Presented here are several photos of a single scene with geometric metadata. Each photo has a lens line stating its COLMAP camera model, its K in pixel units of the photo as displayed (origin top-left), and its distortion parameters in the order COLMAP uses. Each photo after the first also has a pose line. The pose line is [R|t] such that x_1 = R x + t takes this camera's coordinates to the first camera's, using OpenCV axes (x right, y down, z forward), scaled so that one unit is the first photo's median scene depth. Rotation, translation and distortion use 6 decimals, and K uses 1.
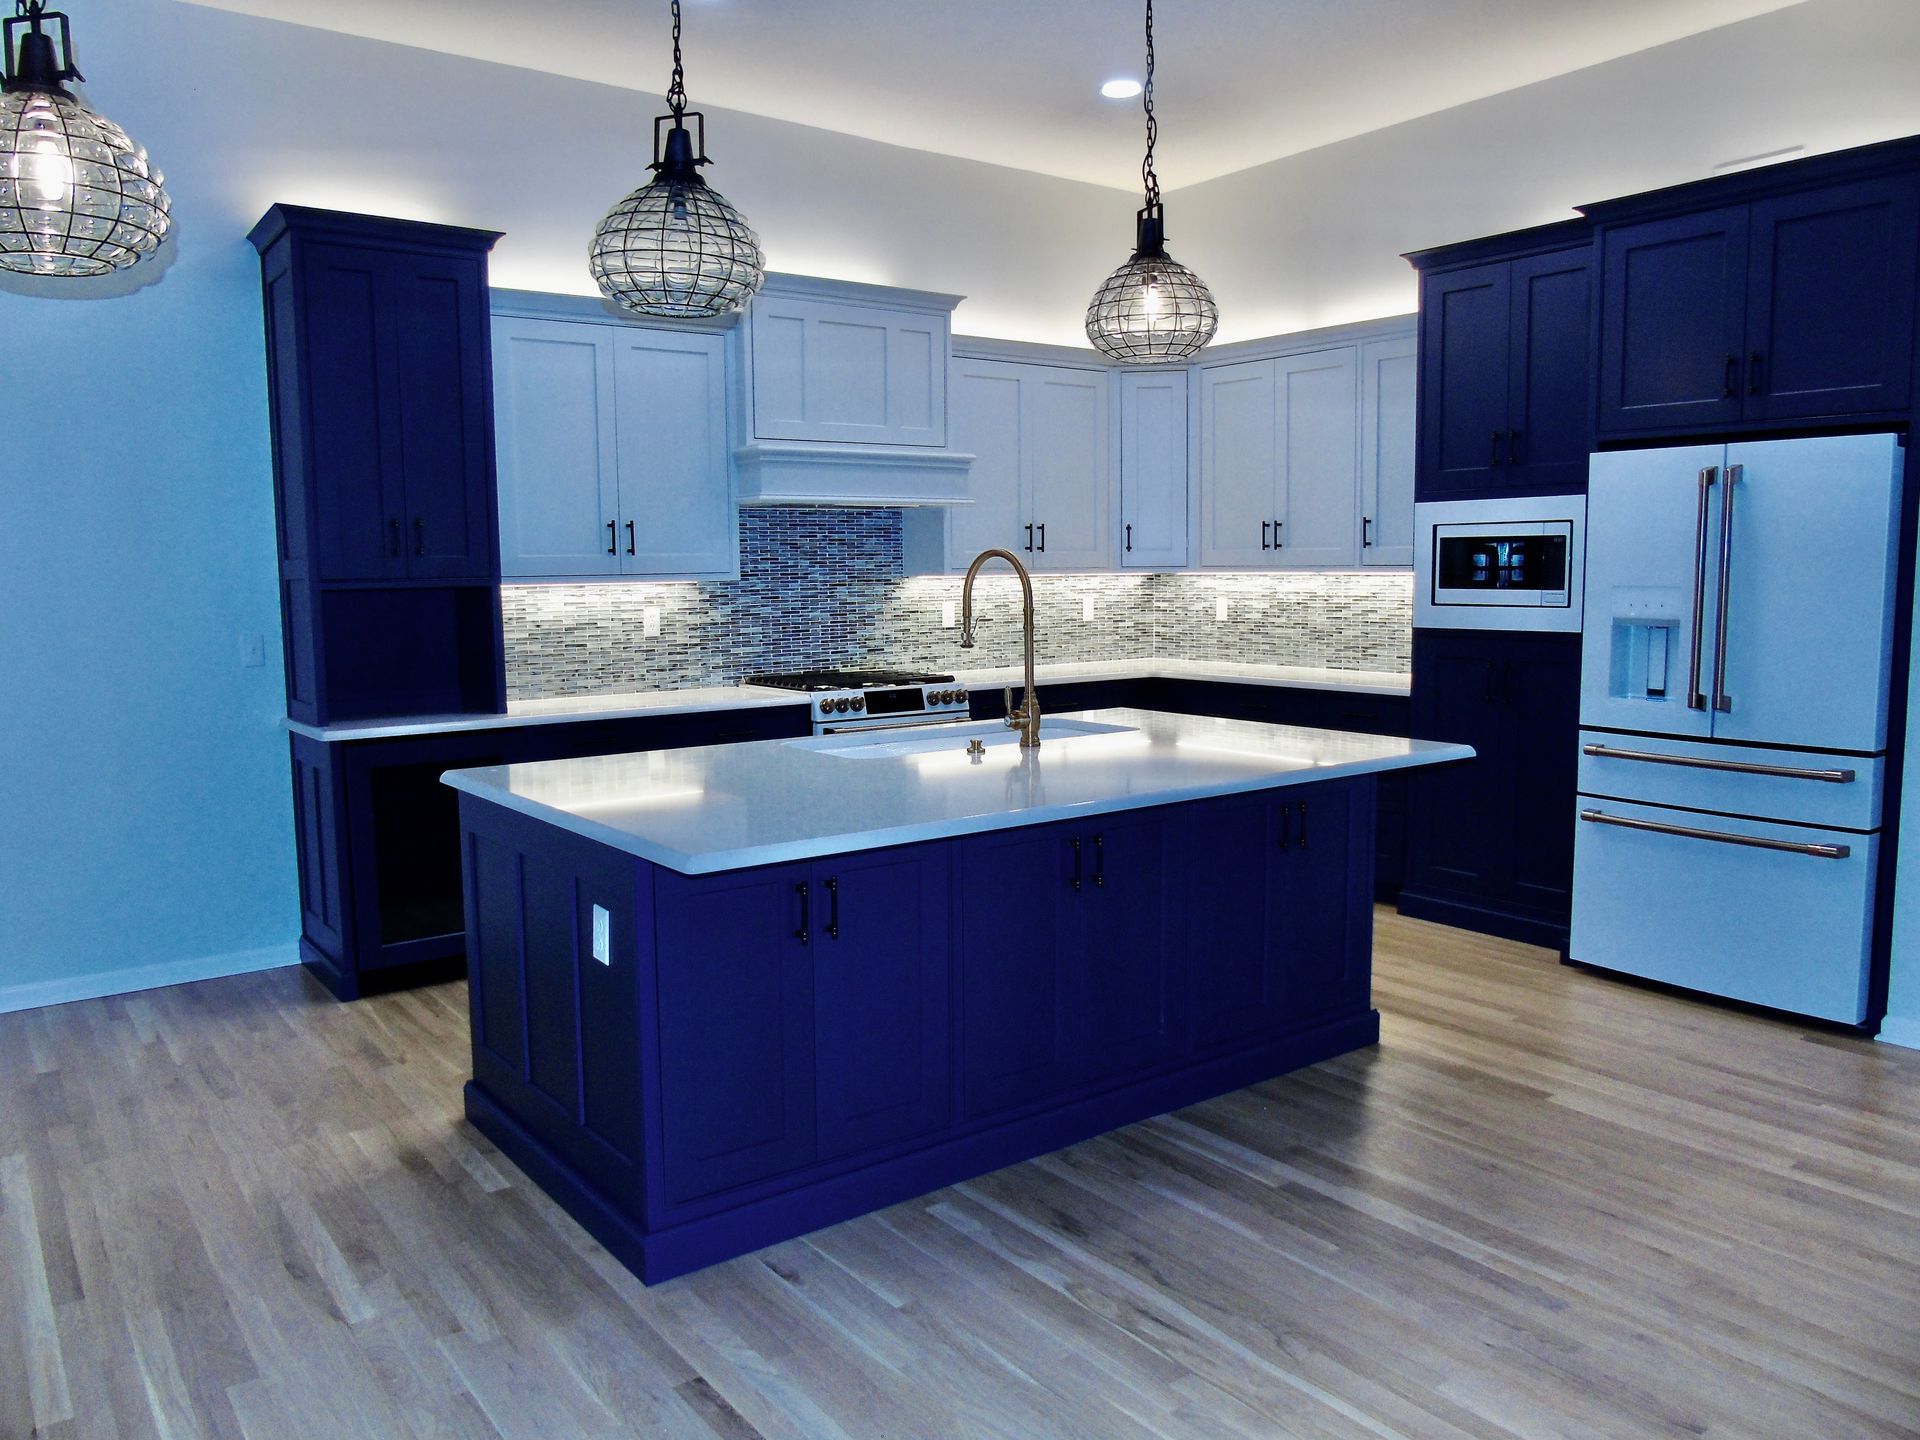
lens RADIAL K [[1432.6, 0, 960.0], [0, 1432.6, 720.0], [0, 0, 1]] dist [-0.028259, 0.006992]
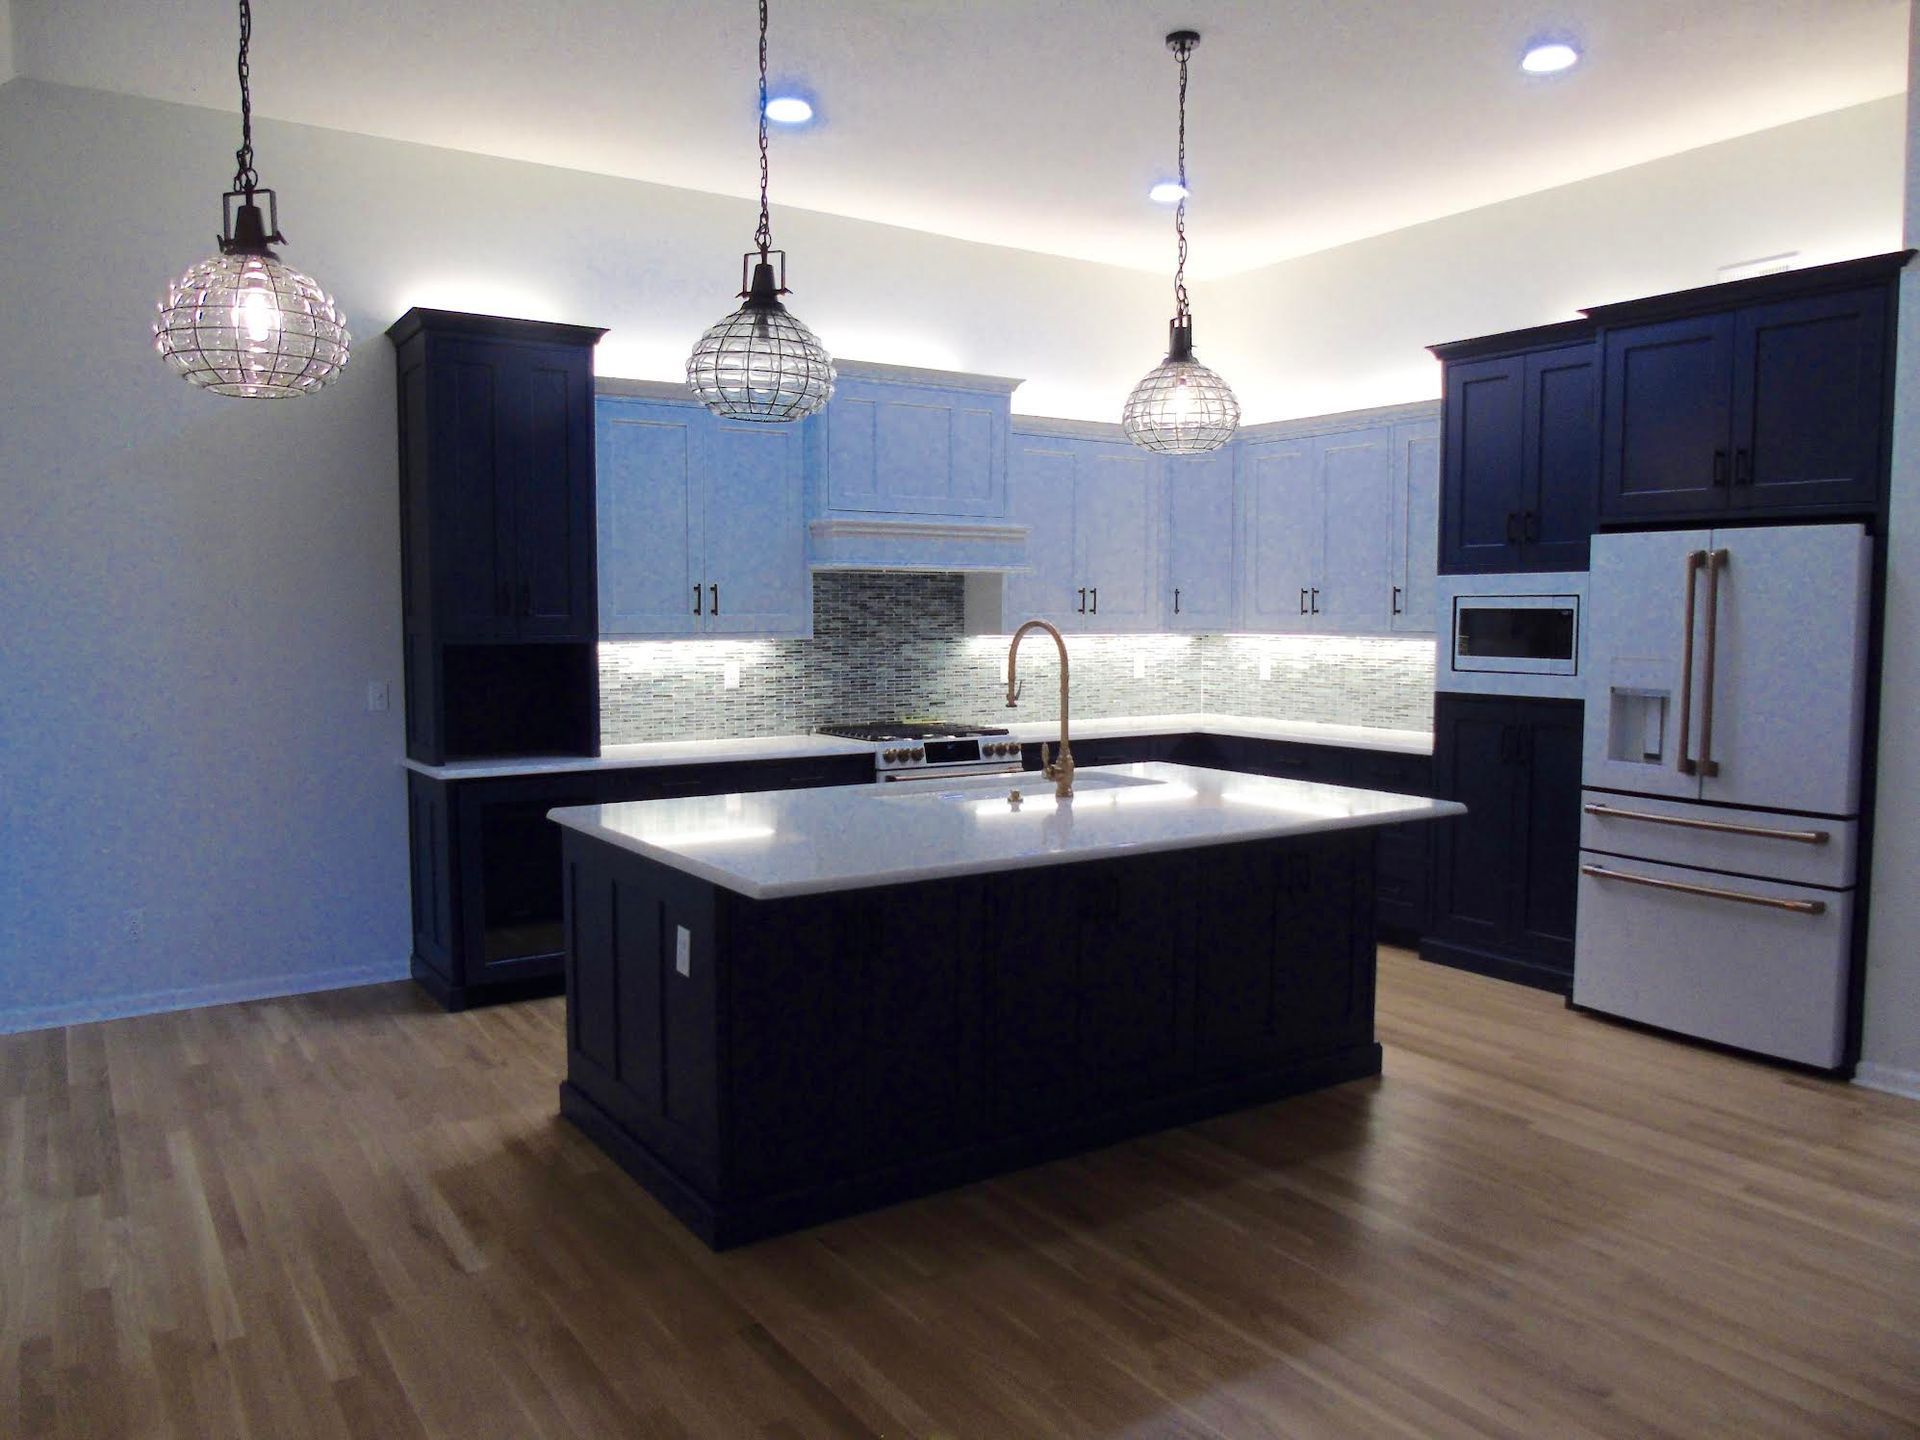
lens RADIAL K [[1432.6, 0, 960.0], [0, 1432.6, 720.0], [0, 0, 1]] dist [-0.028259, 0.006992]
pose [[0.998468, 0.015949, -0.052987, 0.023973], [-0.017617, 0.999359, -0.031165, -0.004656], [0.052456, 0.032050, 0.998109, -0.115022]]
